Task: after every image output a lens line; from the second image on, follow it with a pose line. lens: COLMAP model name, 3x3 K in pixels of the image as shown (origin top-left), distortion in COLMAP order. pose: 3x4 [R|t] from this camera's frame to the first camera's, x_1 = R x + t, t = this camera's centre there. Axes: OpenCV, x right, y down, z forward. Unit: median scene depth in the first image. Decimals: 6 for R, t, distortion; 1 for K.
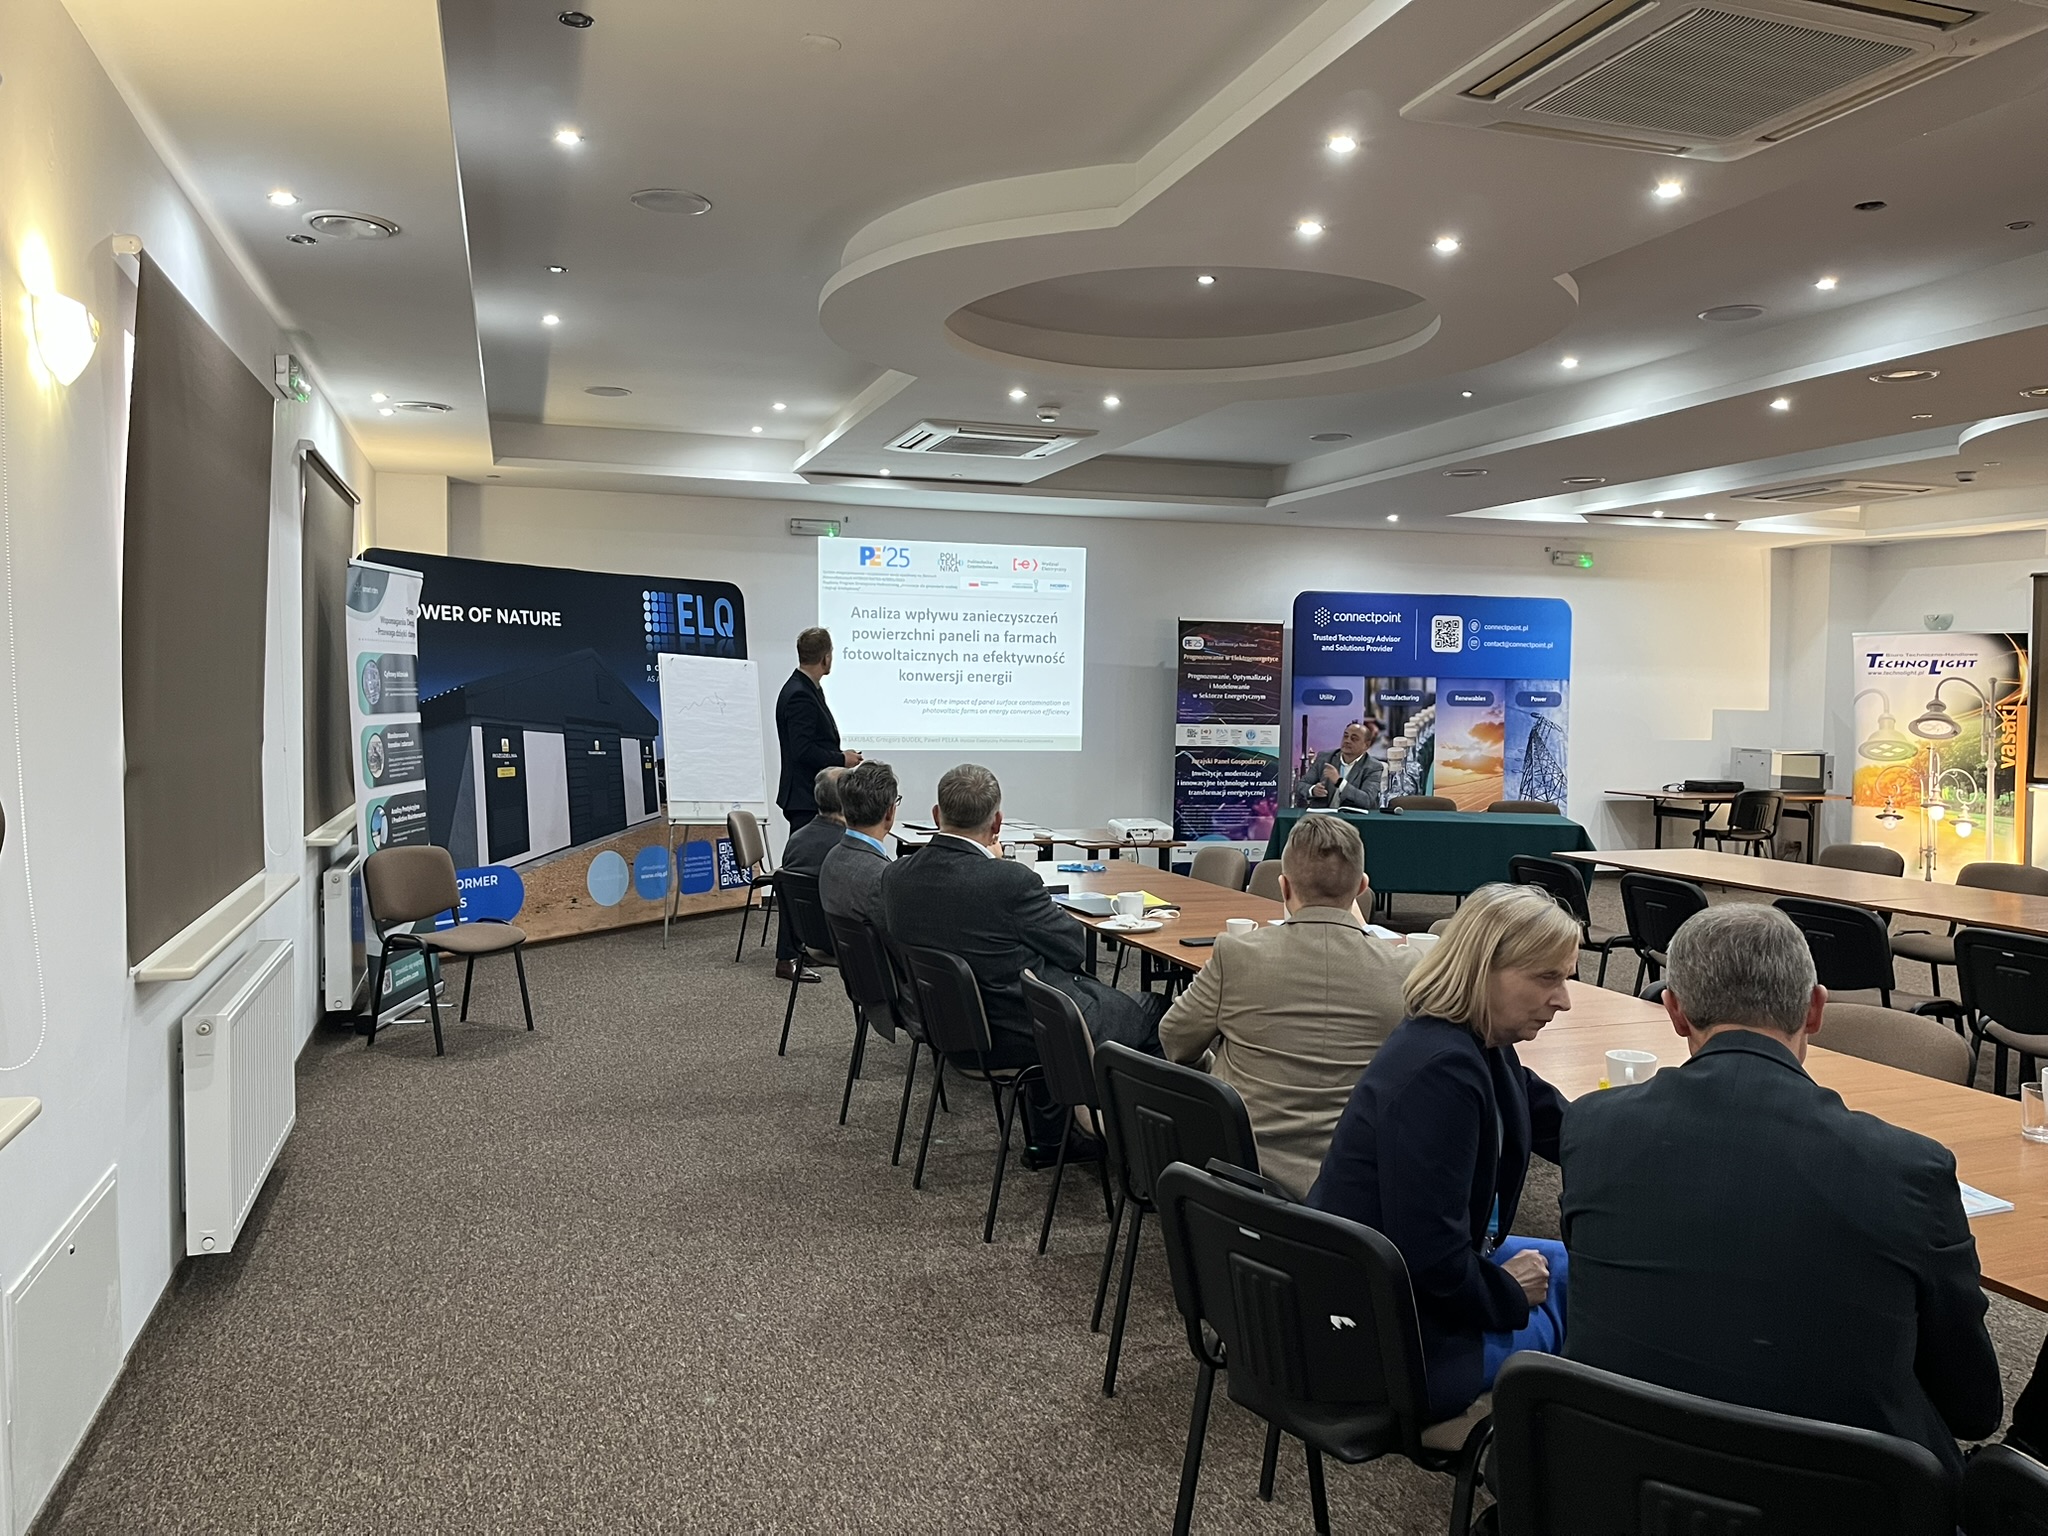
lens RADIAL K [[1537.4, 0, 1025.0], [0, 1537.4, 768.7], [0, 0, 1]] dist [0.069597, -0.091790]
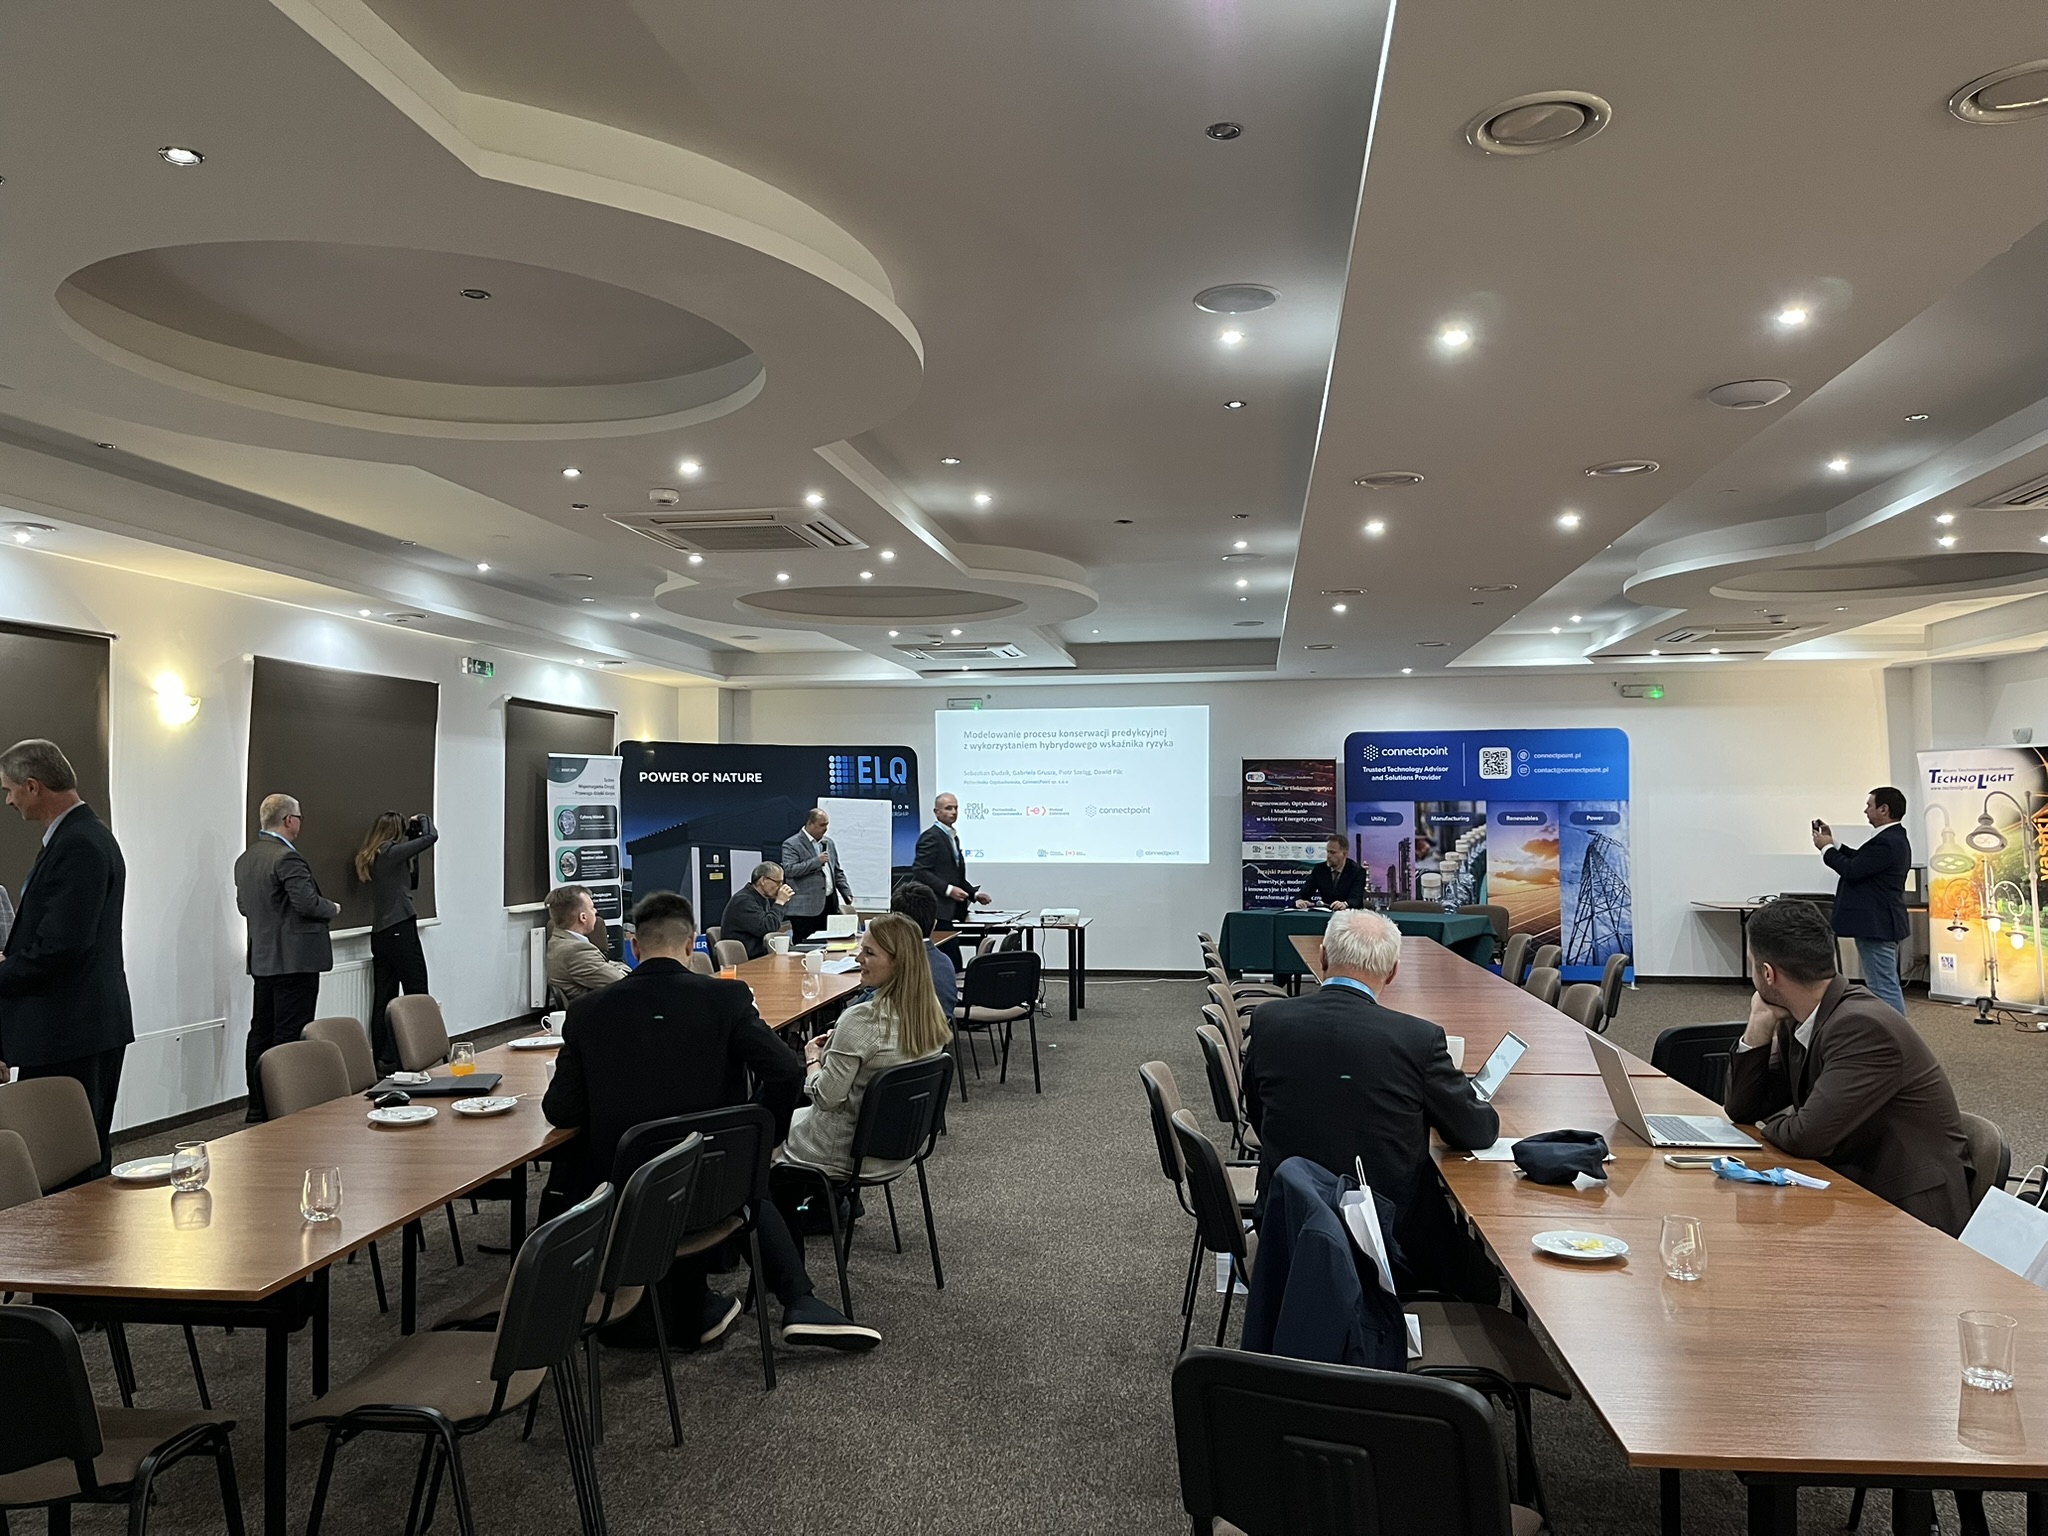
lens RADIAL K [[1537.4, 0, 1018.9], [0, 1537.4, 766.0], [0, 0, 1]] dist [0.069597, -0.091790]
pose [[0.893553, -0.030853, -0.447896, 0.490950], [-0.006345, 0.996668, -0.081313, 0.012158], [0.448912, 0.075500, 0.890381, -0.201497]]
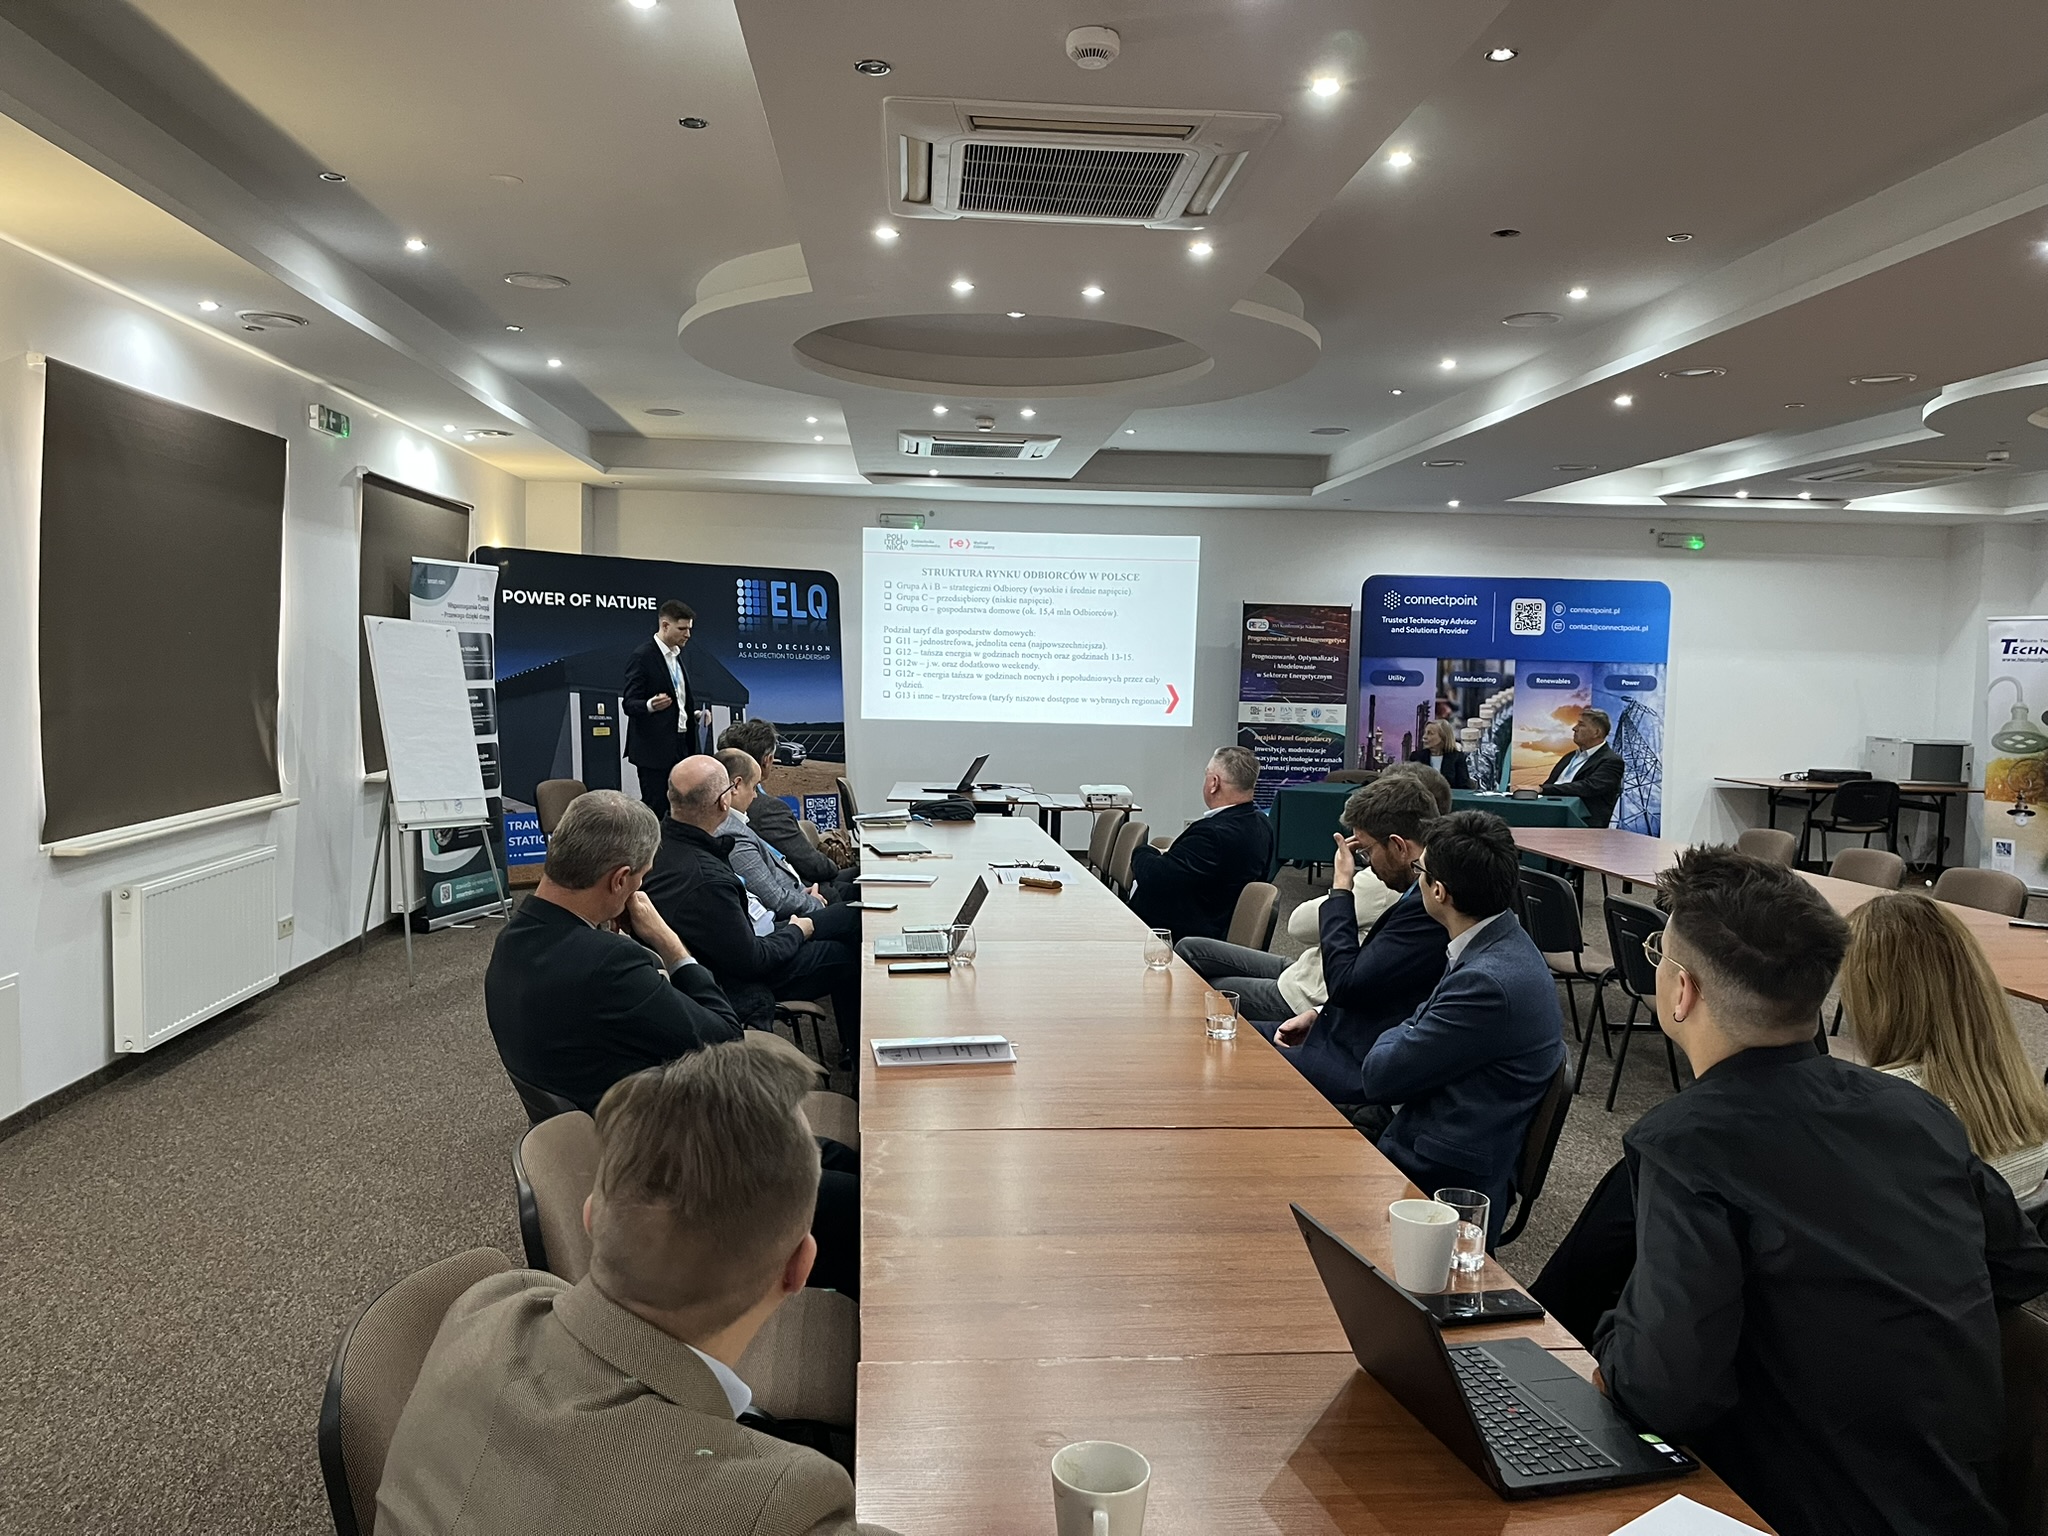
lens RADIAL K [[1537.4, 0, 1018.0], [0, 1537.4, 765.2], [0, 0, 1]] dist [0.069597, -0.091790]
pose [[0.970160, 0.026004, -0.241066, 0.203377], [-0.023125, 0.999624, 0.014766, 0.002428], [0.241360, -0.008751, 0.970396, -0.063639]]
